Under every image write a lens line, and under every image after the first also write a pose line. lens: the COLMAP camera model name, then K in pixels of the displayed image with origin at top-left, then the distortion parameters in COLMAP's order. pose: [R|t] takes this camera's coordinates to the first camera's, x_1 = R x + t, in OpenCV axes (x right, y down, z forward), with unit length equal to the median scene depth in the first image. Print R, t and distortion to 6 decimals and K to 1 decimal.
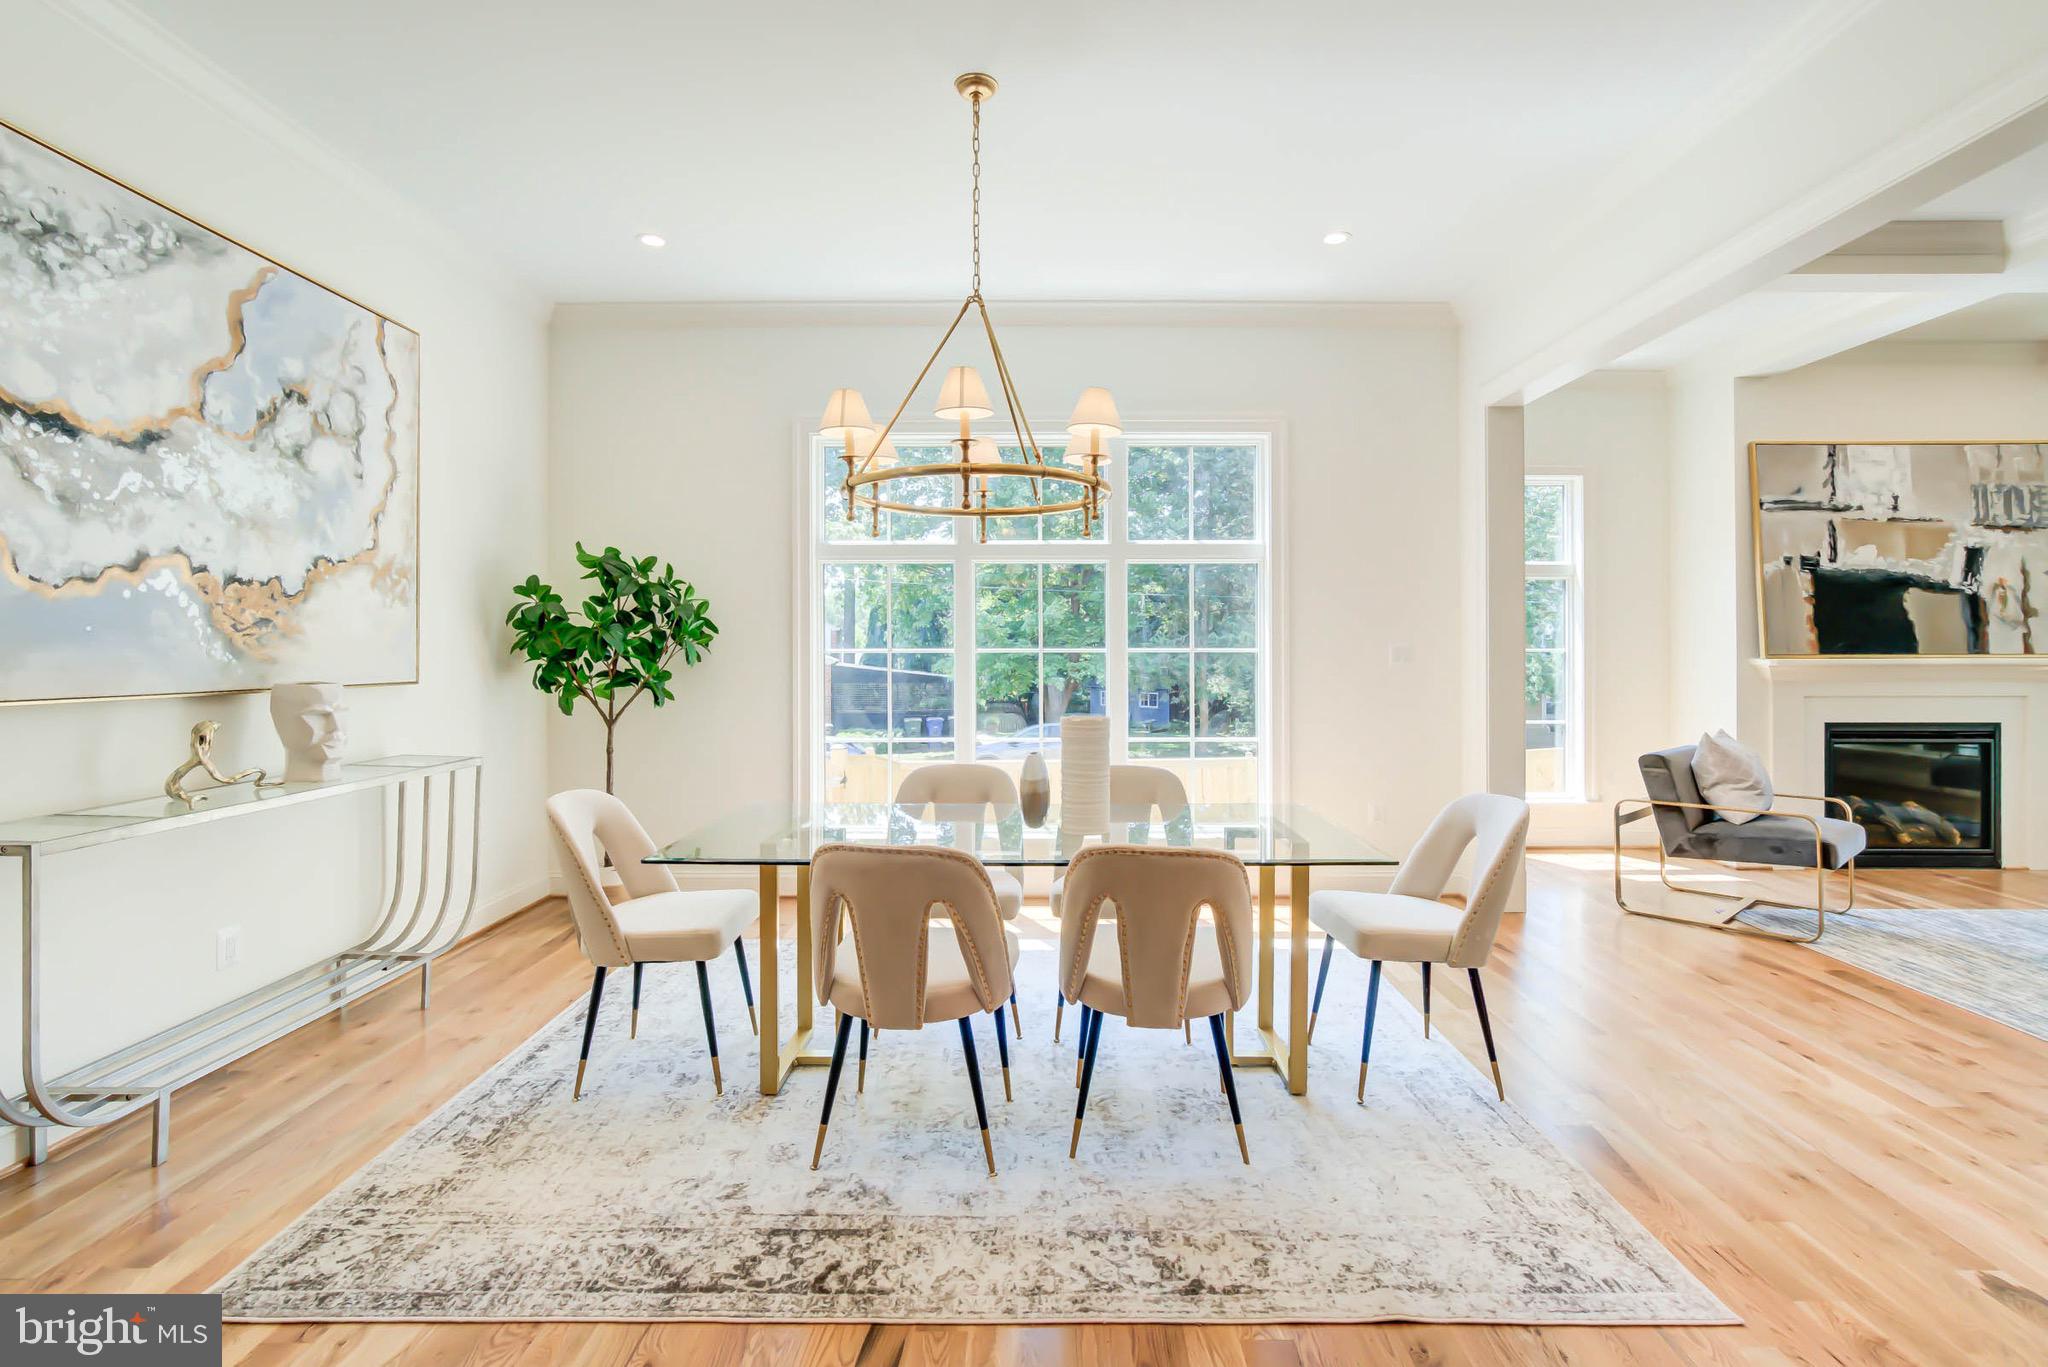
lens RADIAL K [[989.5, 0, 1035.9], [0, 989.5, 650.2], [0, 0, 1]] dist [-0.021939, 0.013726]
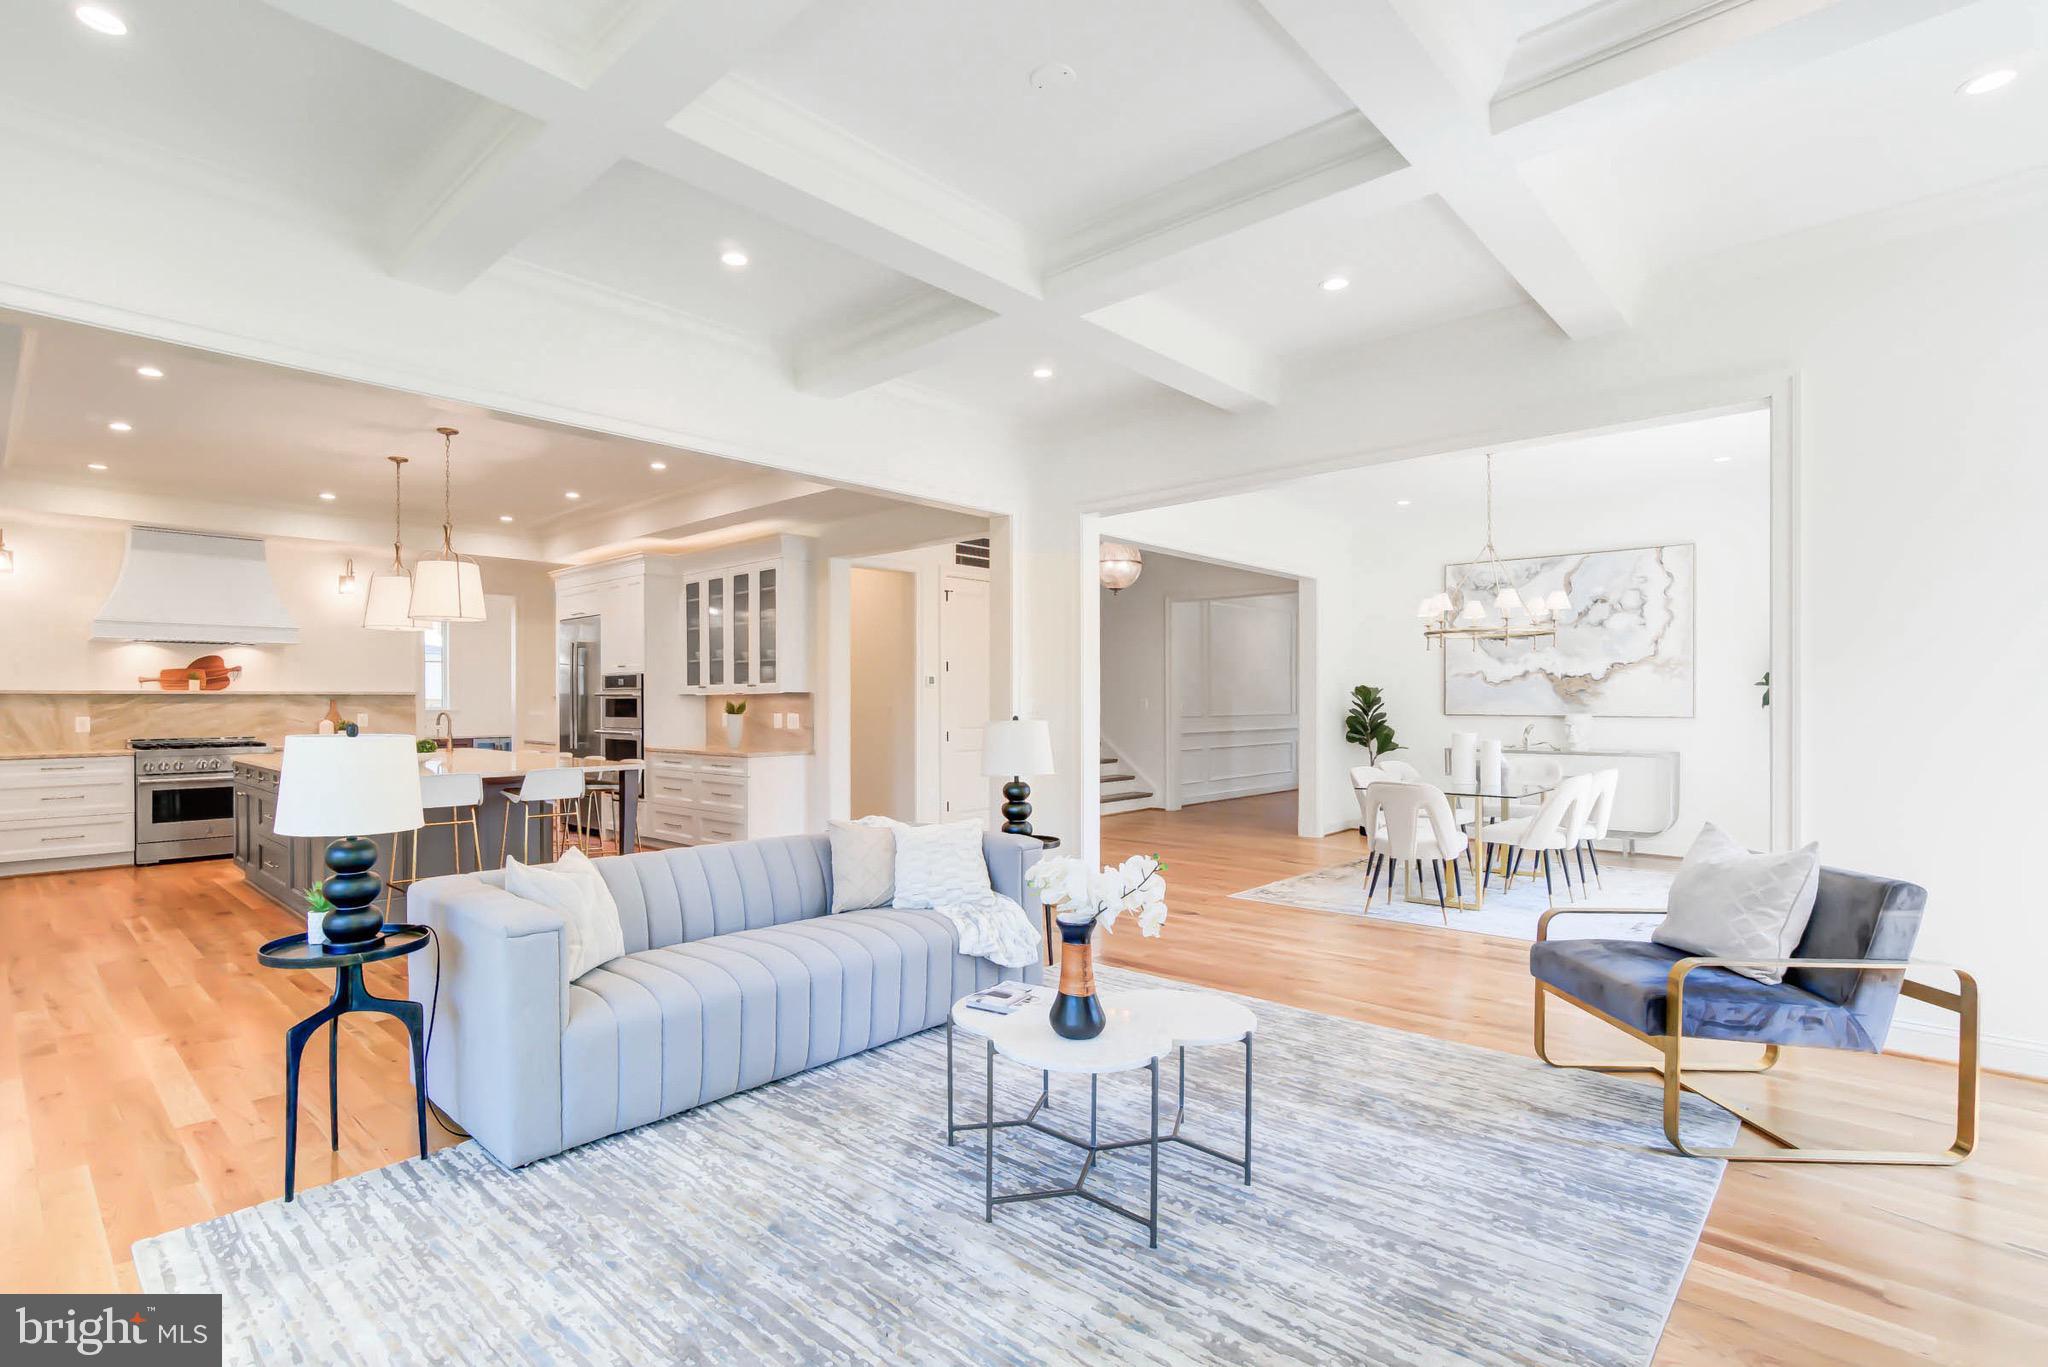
lens RADIAL K [[987.6, 0, 942.9], [0, 987.6, 702.4], [0, 0, 1]] dist [-0.006062, 0.001150]
pose [[-0.704748, 0.002458, -0.709454, 1.602974], [0.003087, 0.999995, 0.000399, -0.002856], [0.709451, -0.001908, -0.704752, 1.135305]]
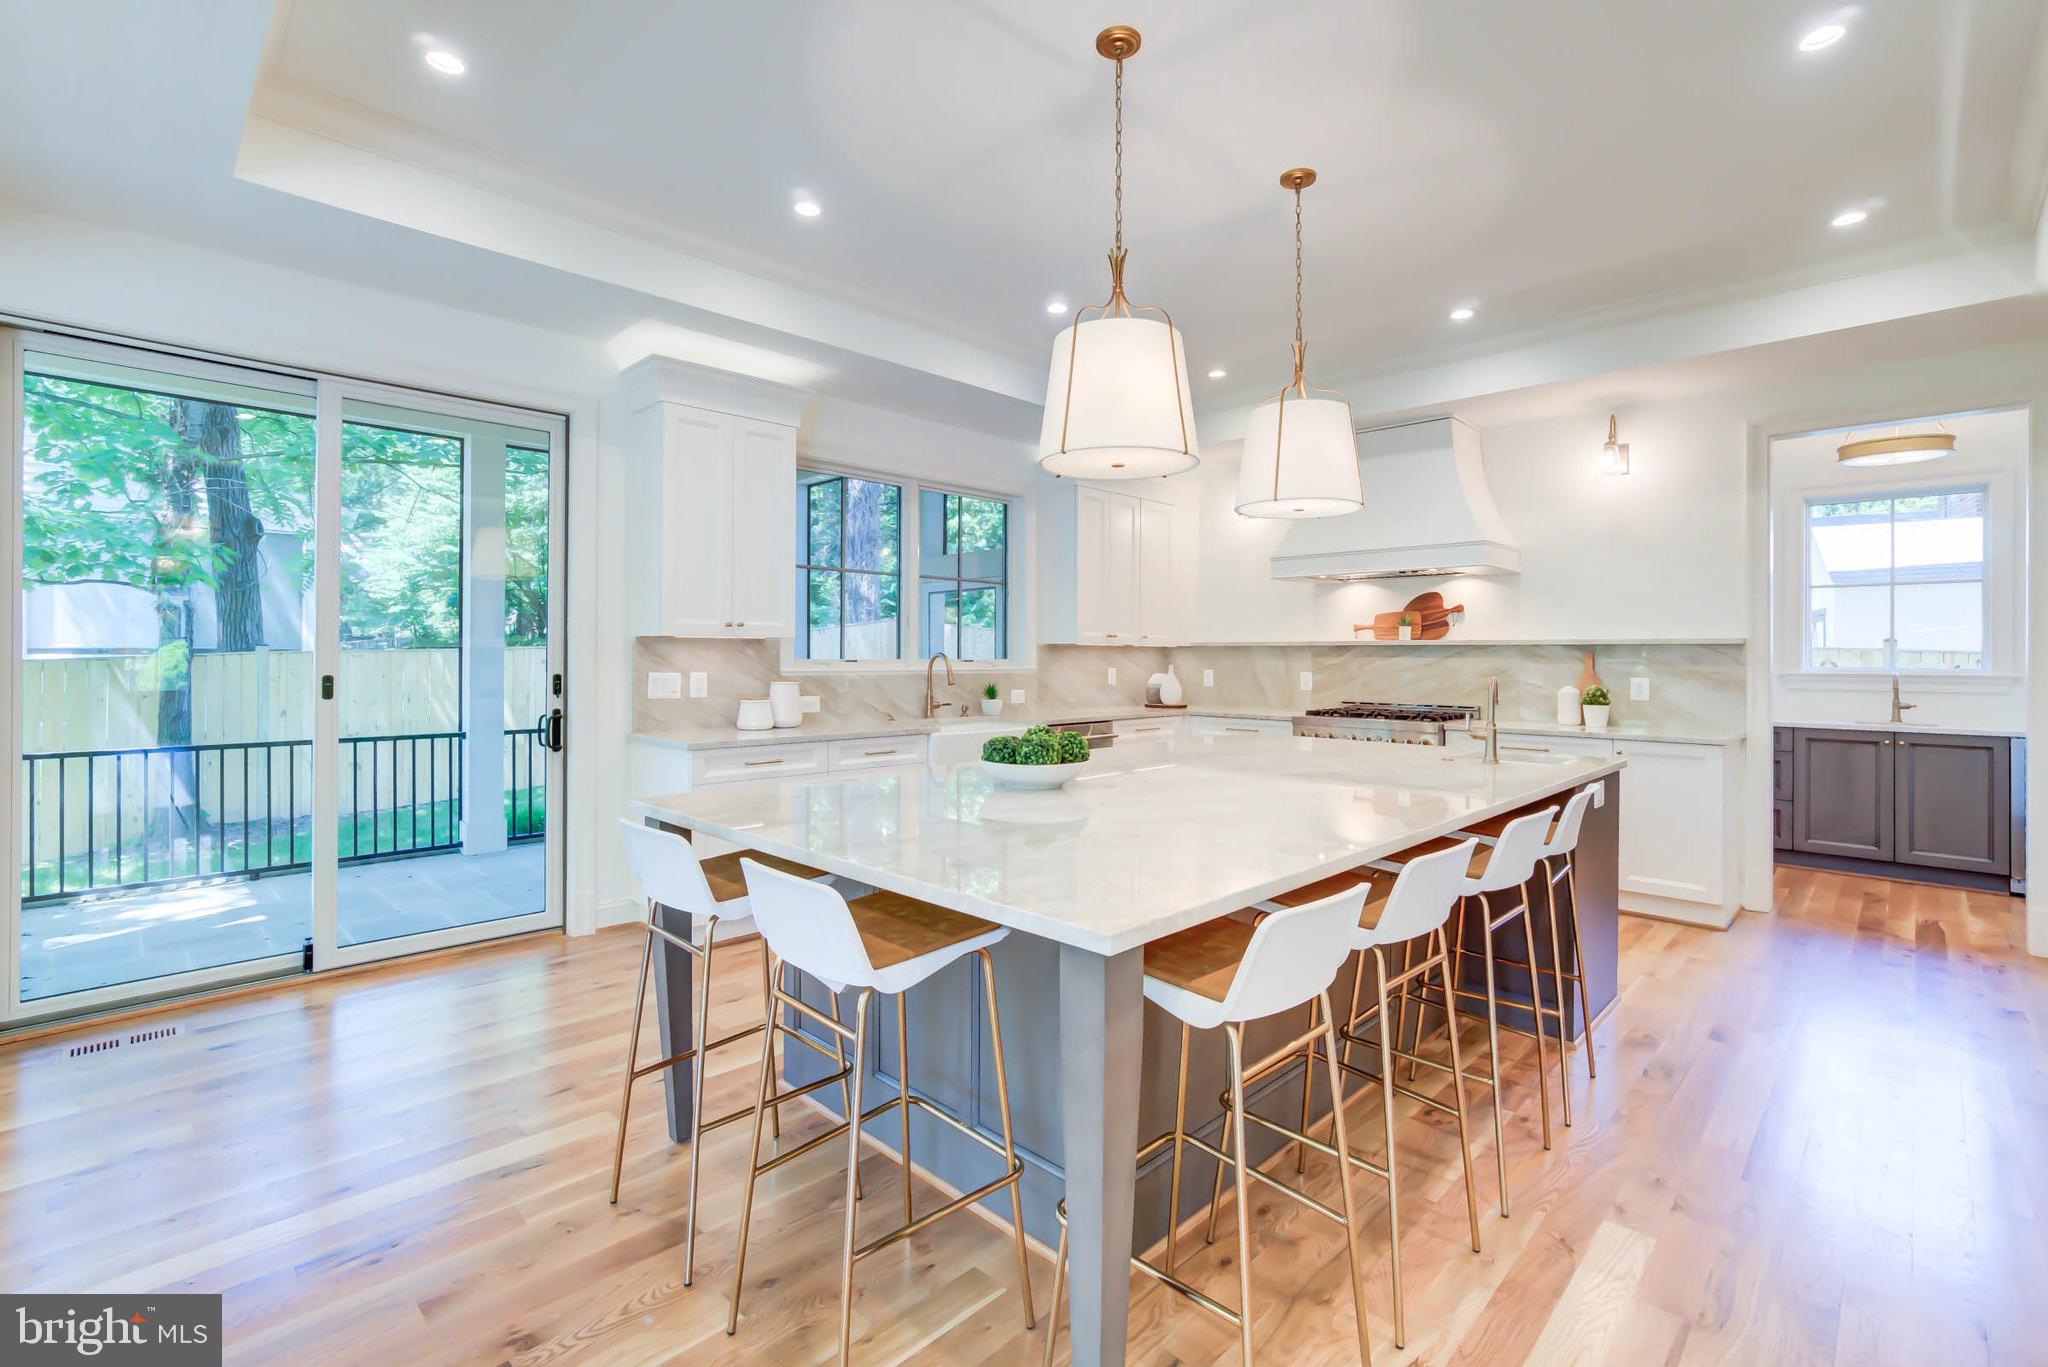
lens RADIAL K [[903.7, 0, 1049.9], [0, 903.7, 654.0], [0, 0, 1]] dist [0.003608, 0.000727]
pose [[-0.721825, -0.001368, 0.692074, 0.756381], [-0.003976, 0.999990, -0.002170, -0.004659], [-0.692064, -0.004318, -0.721823, 0.098223]]
